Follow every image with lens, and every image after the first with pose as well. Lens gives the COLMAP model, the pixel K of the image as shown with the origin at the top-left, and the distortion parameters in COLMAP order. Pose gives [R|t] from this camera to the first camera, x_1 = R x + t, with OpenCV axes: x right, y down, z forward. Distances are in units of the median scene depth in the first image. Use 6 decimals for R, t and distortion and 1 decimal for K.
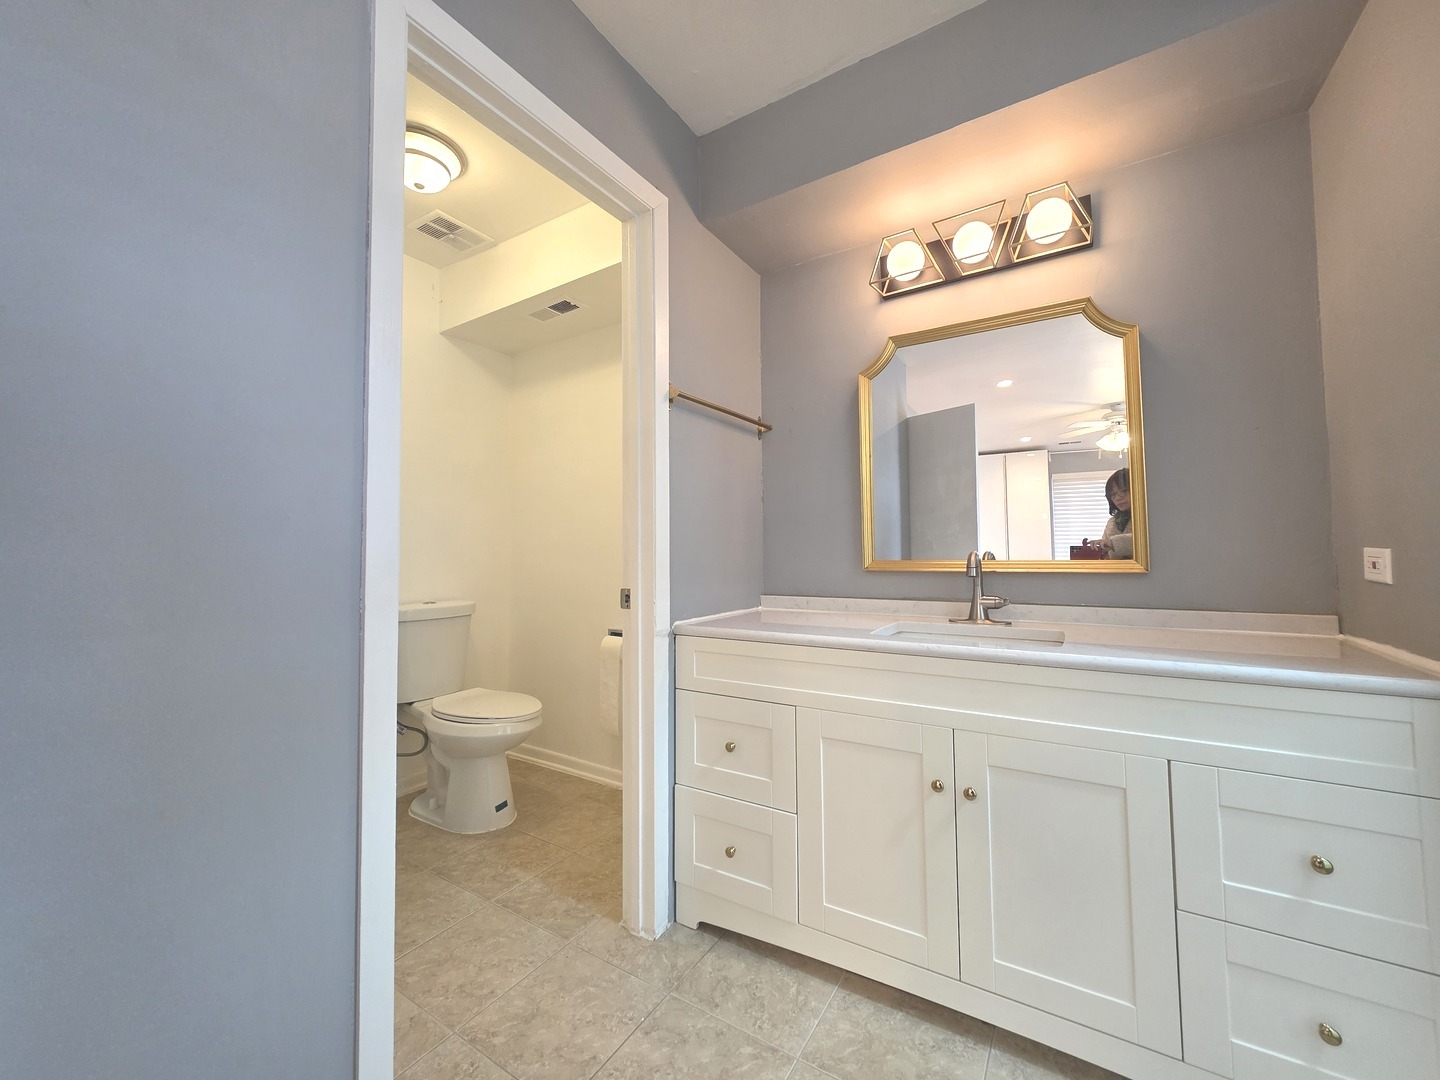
lens RADIAL K [[573.5, 0, 719.5], [0, 573.5, 521.6], [0, 0, 1]] dist [-0.001516, 0.000255]
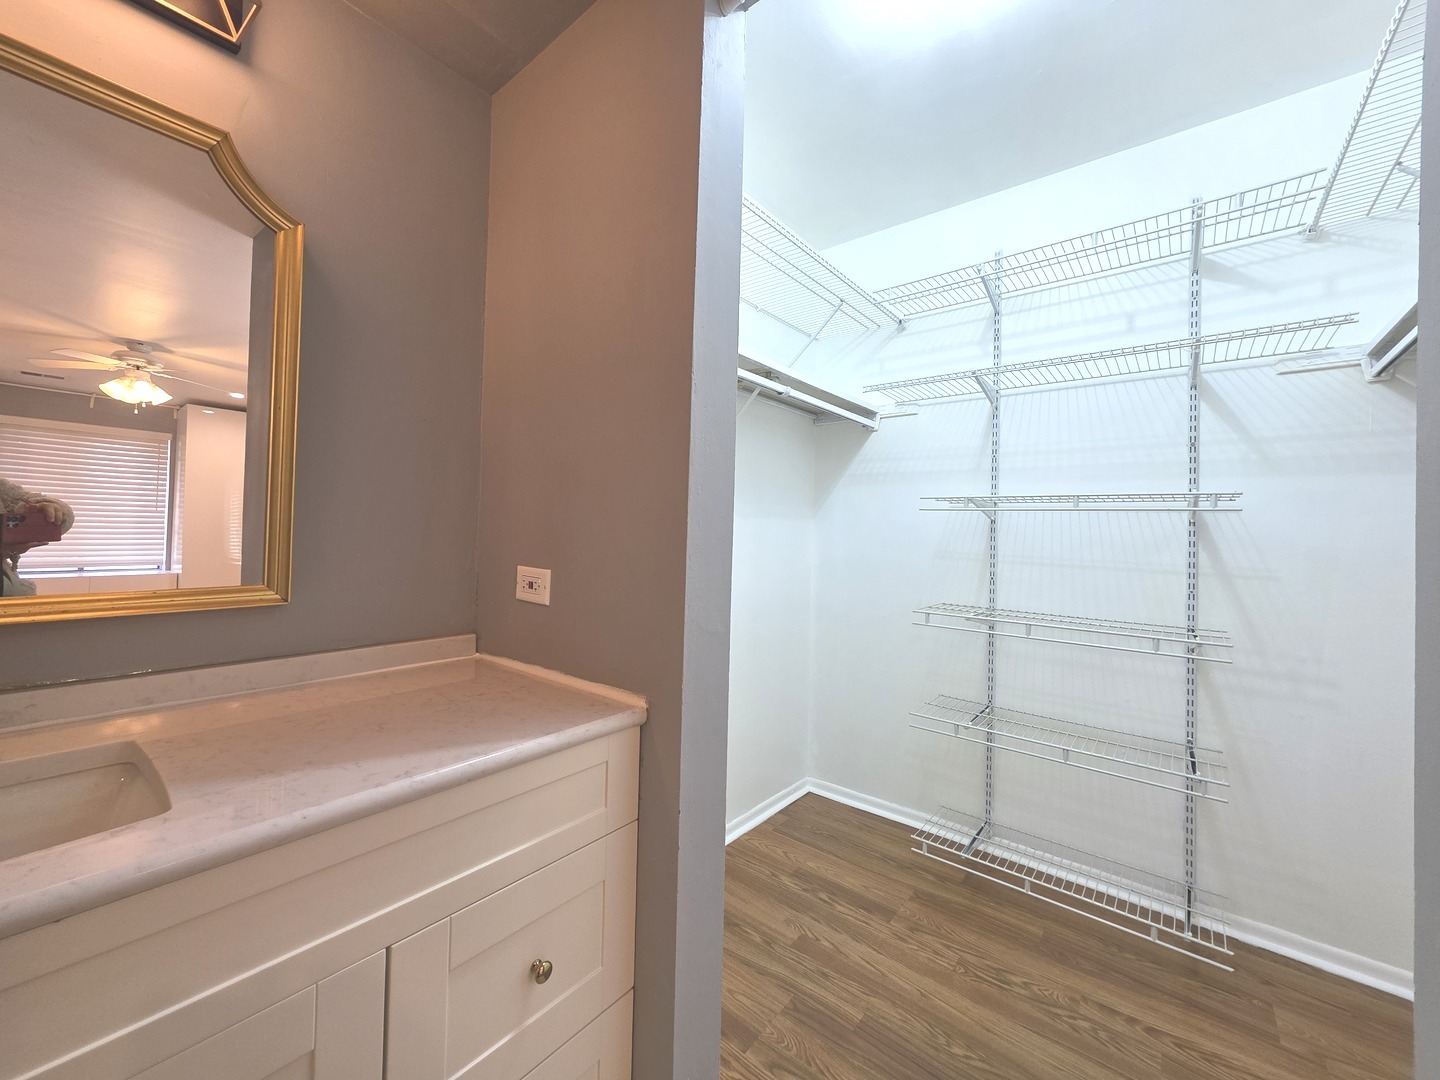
lens RADIAL K [[573.5, 0, 719.5], [0, 573.5, 521.6], [0, 0, 1]] dist [-0.001516, 0.000255]
pose [[0.123955, 0.032180, 0.991766, 0.175990], [-0.073069, 0.997057, -0.023219, -0.029170], [-0.989594, -0.069589, 0.125941, 0.488791]]
